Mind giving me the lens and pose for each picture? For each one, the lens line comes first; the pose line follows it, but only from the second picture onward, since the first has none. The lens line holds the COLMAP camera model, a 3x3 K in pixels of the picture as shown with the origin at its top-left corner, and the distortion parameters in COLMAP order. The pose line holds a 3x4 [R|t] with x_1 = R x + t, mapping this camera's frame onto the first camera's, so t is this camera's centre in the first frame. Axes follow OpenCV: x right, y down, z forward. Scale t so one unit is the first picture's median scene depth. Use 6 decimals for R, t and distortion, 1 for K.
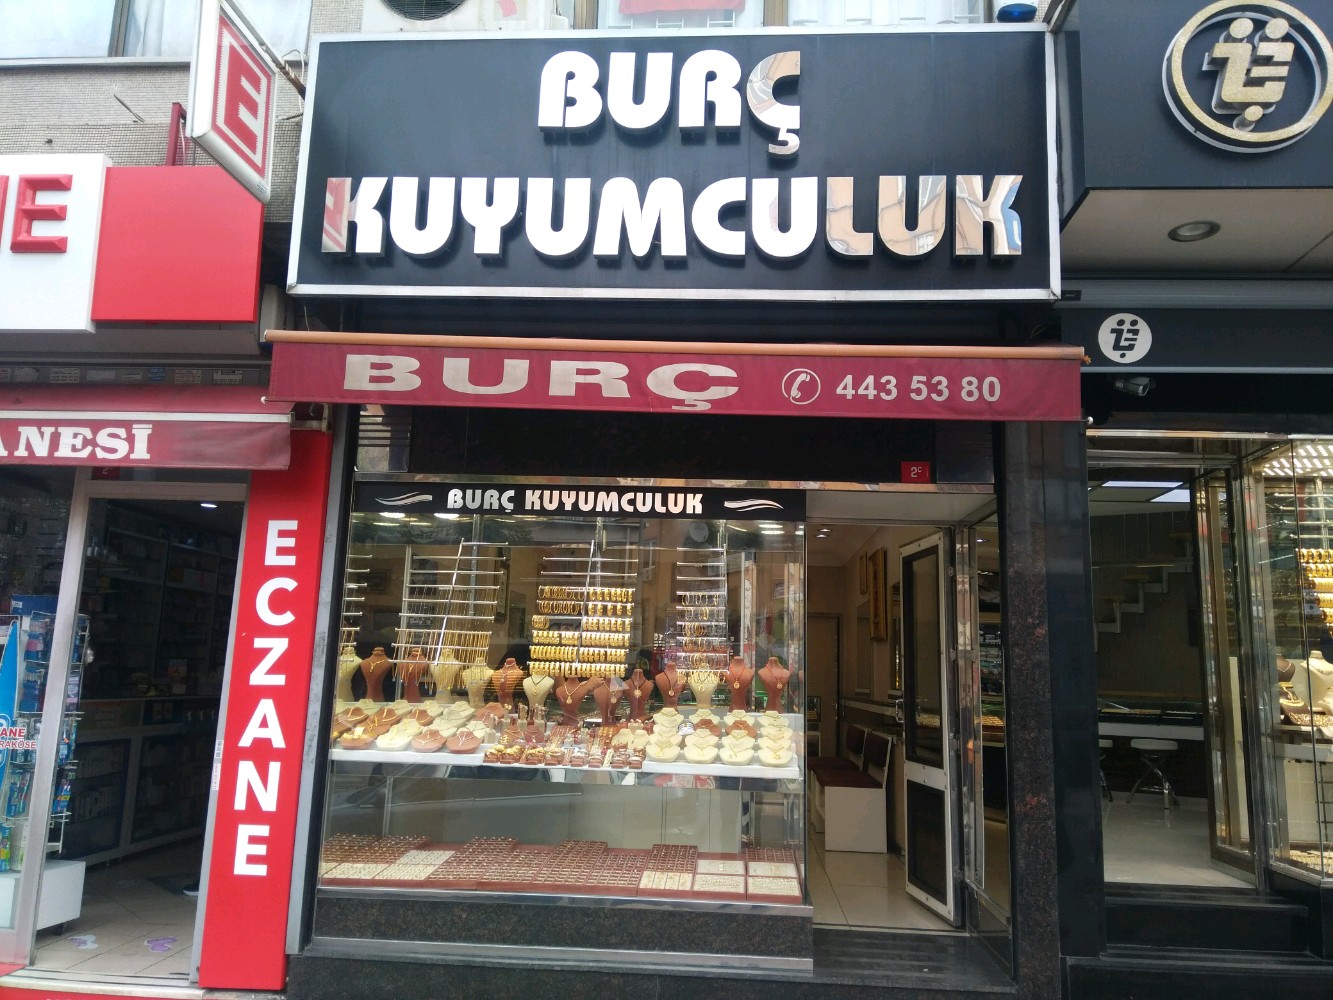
lens RADIAL K [[1025.5, 0, 666.4], [0, 1025.5, 495.0], [0, 0, 1]] dist [0.138106, -0.220981]
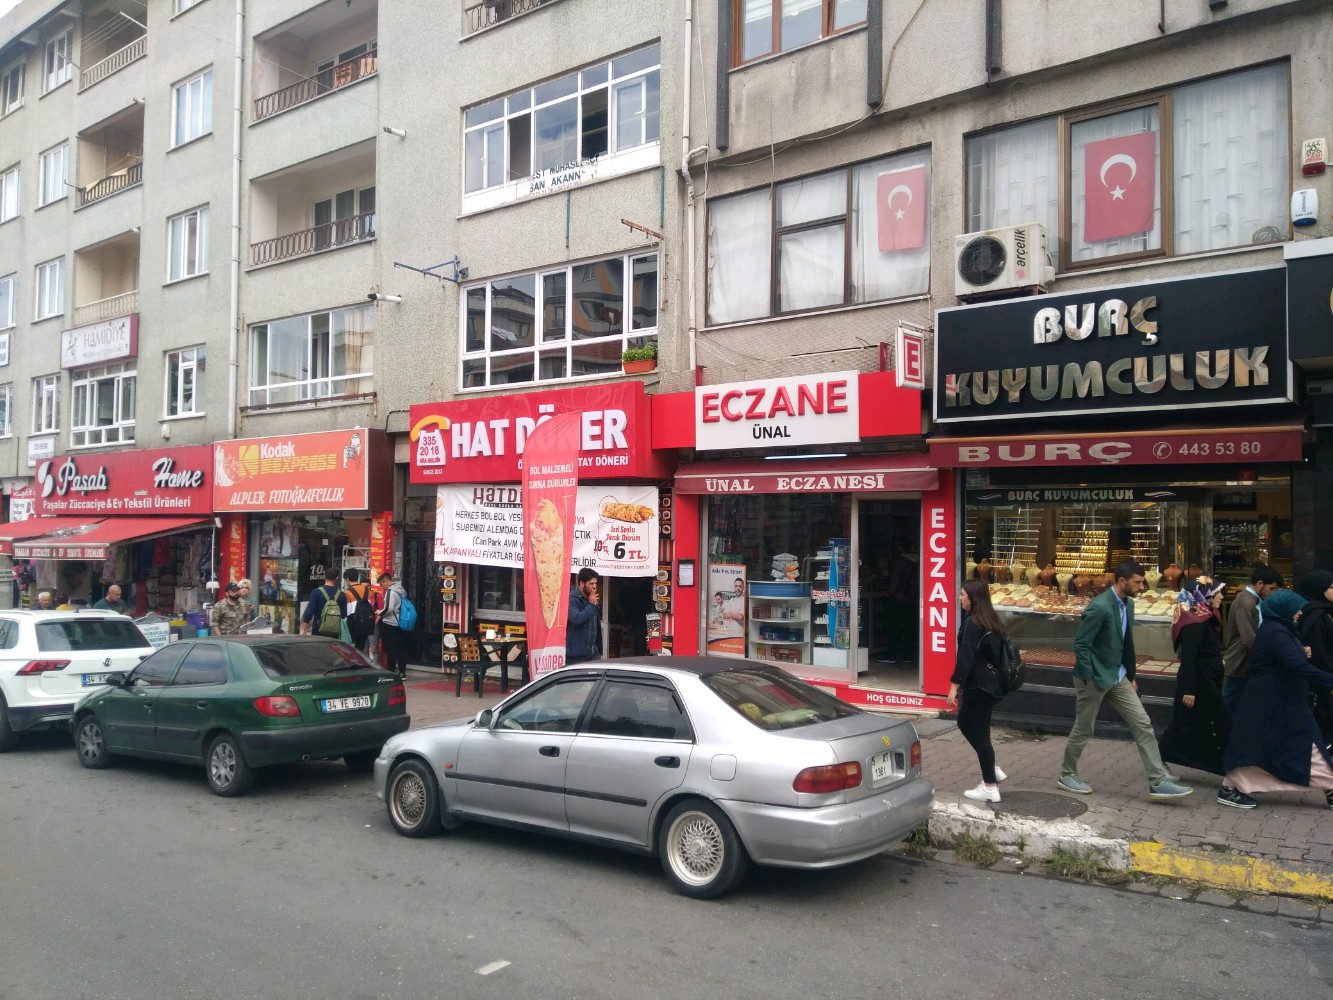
lens RADIAL K [[1025.5, 0, 666.4], [0, 1025.5, 495.0], [0, 0, 1]] dist [0.138106, -0.220981]
pose [[0.833125, -0.040318, -0.551614, 0.439562], [0.107338, 0.990164, 0.089745, -0.299059], [0.542569, -0.133978, 0.829258, -1.352435]]
